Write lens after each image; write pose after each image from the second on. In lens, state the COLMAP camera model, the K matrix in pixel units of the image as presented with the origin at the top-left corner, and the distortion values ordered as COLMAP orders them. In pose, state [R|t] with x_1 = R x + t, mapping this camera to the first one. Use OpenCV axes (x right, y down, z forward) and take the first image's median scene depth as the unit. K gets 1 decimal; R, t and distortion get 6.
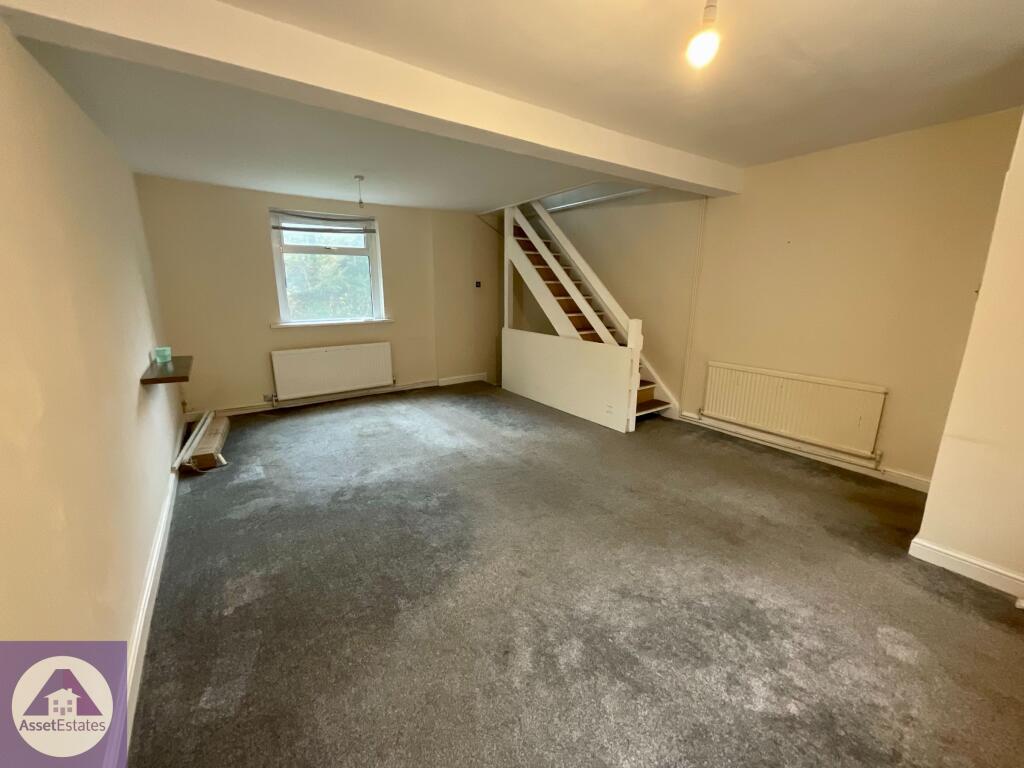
lens RADIAL K [[416.7, 0, 512.2], [0, 416.7, 385.9], [0, 0, 1]] dist [-0.002986, 0.000589]
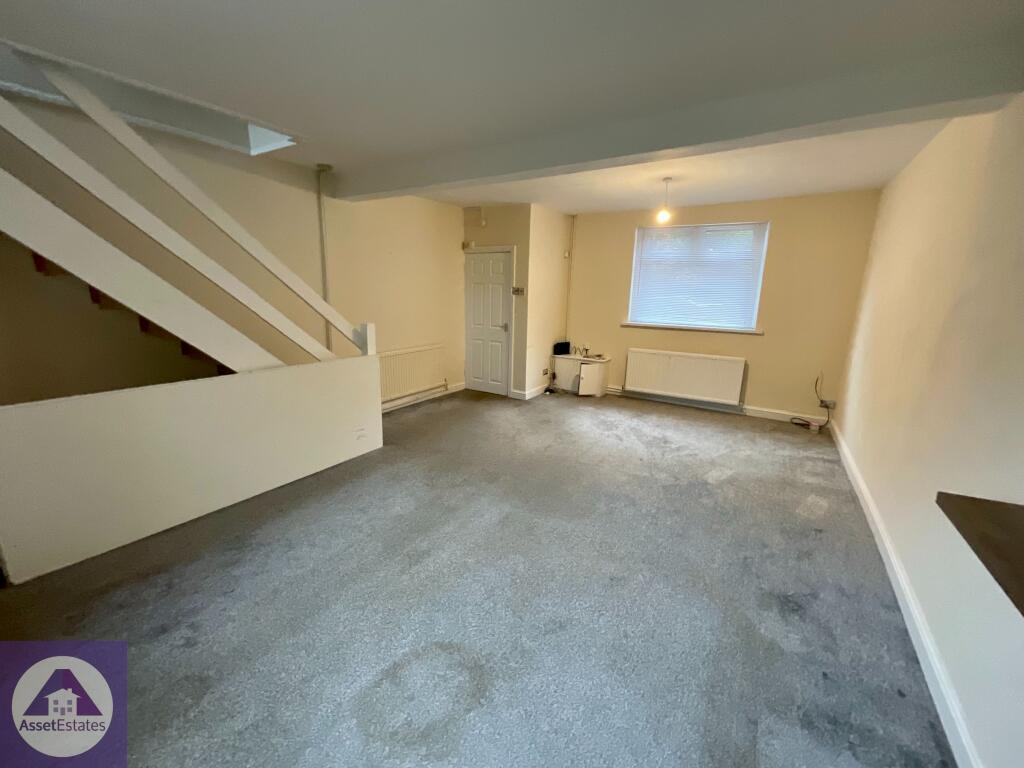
lens RADIAL K [[416.7, 0, 513.0], [0, 416.7, 380.2], [0, 0, 1]] dist [-0.002986, 0.000589]
pose [[-0.386819, -0.204699, 0.899149, -0.682797], [0.200155, 0.933169, 0.298552, -0.256930], [-0.900172, 0.295454, -0.319996, 1.061363]]
